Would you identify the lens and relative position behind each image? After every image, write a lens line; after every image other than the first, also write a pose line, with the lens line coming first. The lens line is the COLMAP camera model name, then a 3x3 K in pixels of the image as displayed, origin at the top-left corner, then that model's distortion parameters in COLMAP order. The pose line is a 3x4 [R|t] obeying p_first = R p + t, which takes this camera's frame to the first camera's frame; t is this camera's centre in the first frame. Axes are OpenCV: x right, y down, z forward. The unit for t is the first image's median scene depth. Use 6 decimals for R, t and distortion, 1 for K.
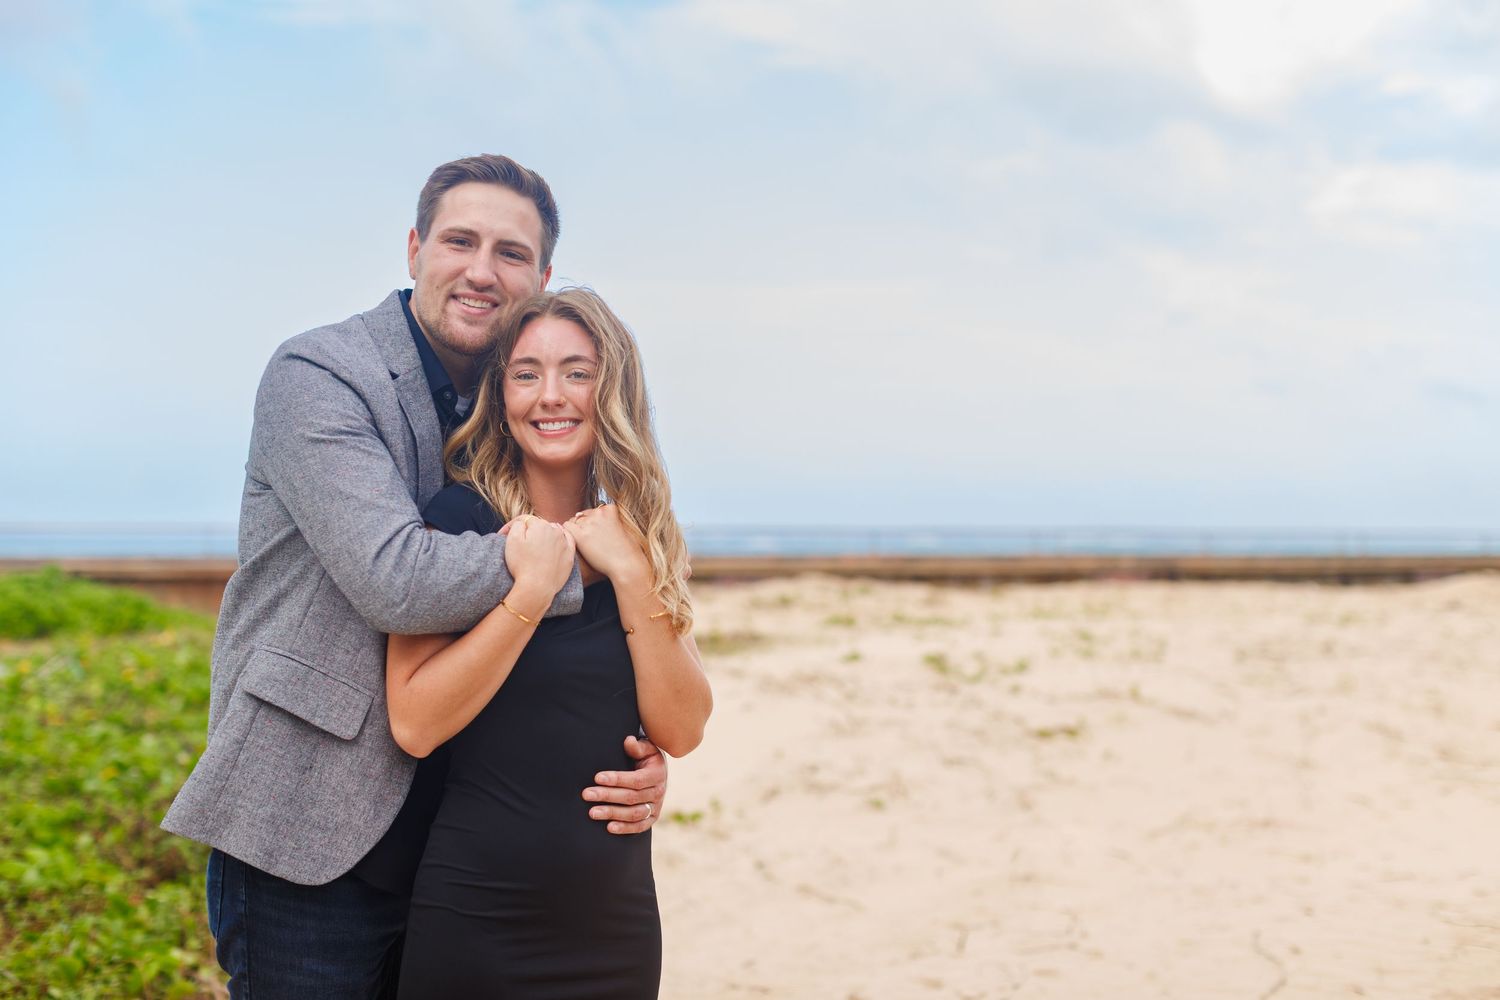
lens RADIAL K [[2466.3, 0, 750.0], [0, 2466.3, 500.0], [0, 0, 1]] dist [0.013474, 0.031948]
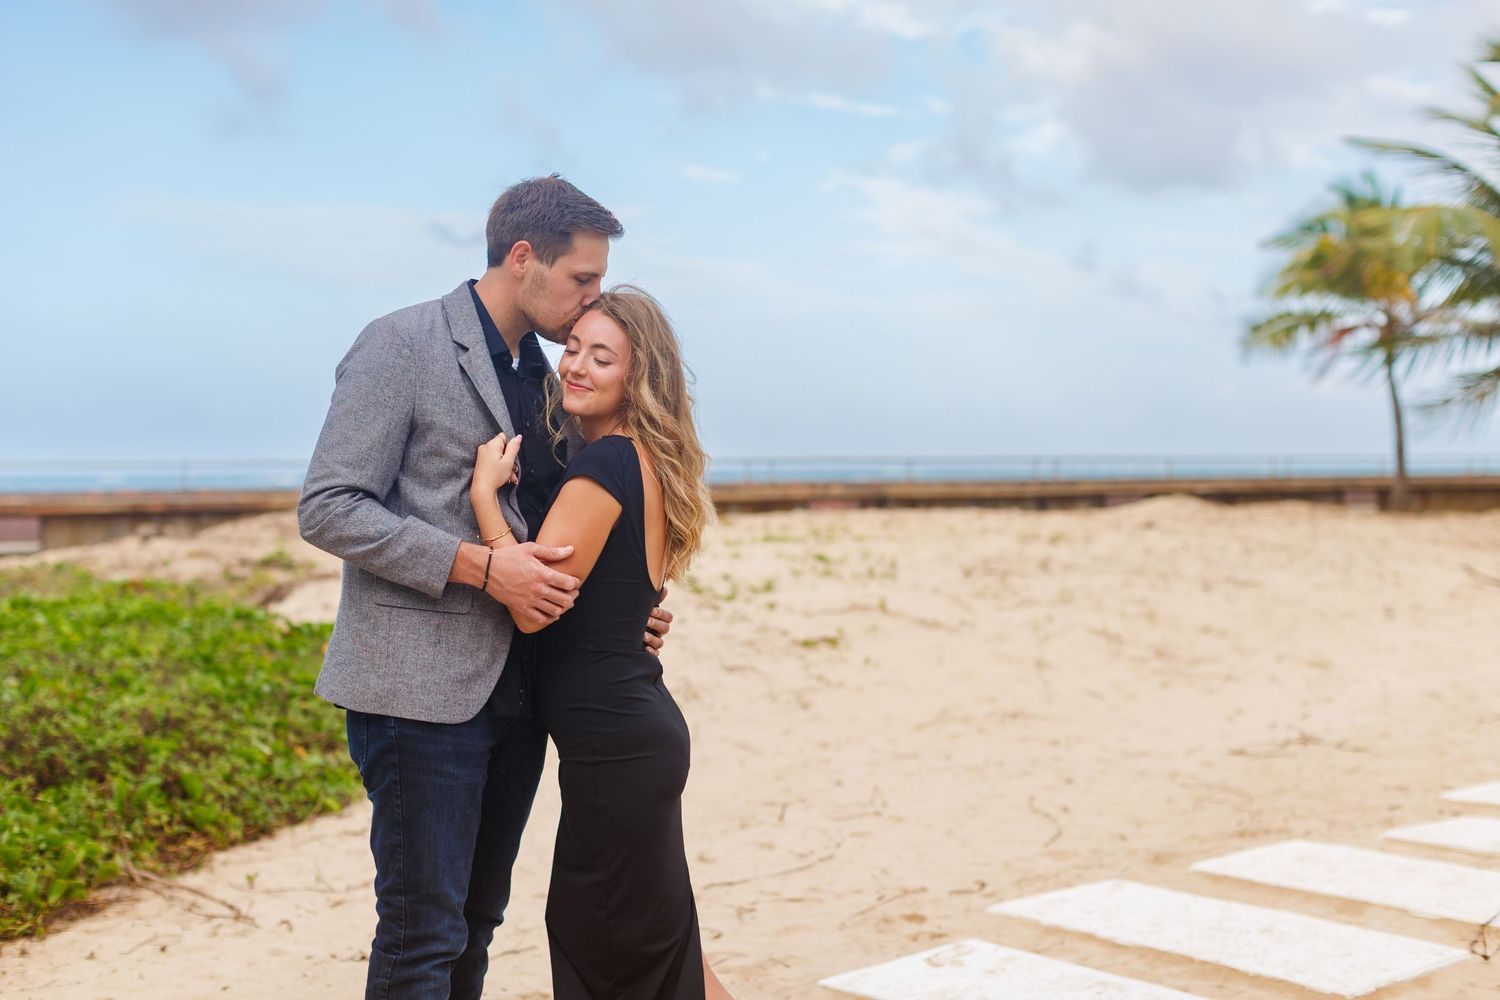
lens RADIAL K [[2466.3, 0, 750.0], [0, 2466.3, 500.0], [0, 0, 1]] dist [0.013474, 0.031948]
pose [[0.991932, -0.012296, 0.126176, -0.046348], [0.008757, 0.999553, 0.028569, -0.001416], [-0.126471, -0.027234, 0.991596, -0.092939]]
